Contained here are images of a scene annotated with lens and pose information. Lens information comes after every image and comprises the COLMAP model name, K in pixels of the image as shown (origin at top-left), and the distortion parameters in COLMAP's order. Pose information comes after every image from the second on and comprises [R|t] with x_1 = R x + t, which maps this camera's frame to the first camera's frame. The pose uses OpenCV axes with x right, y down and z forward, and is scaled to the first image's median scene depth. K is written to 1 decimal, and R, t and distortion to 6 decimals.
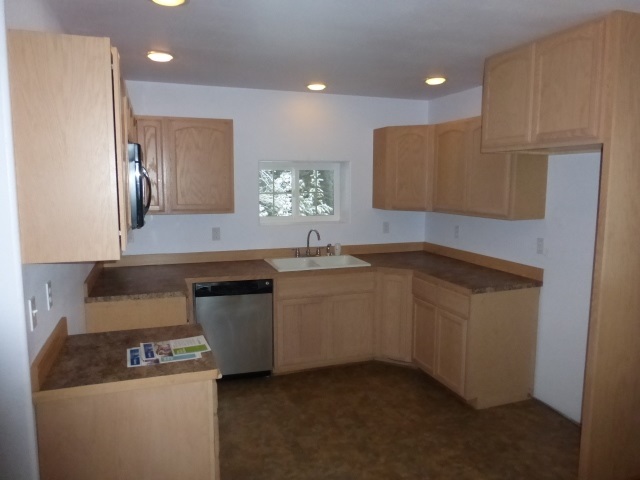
lens RADIAL K [[471.1, 0, 321.7], [0, 471.1, 239.2], [0, 0, 1]] dist [-0.037855, 0.008089]
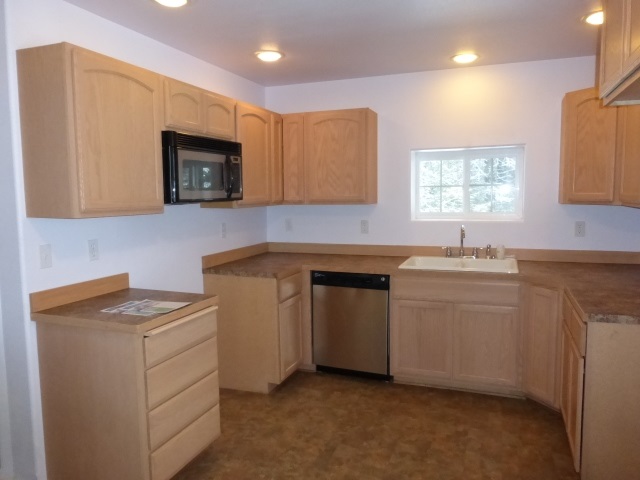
lens RADIAL K [[471.1, 0, 320.2], [0, 471.1, 239.6], [0, 0, 1]] dist [-0.037855, 0.008089]
pose [[0.755295, 0.050848, -0.653409, 0.390029], [-0.065483, 0.997852, 0.001959, 0.022137], [0.652105, 0.041307, 0.757002, 0.214640]]
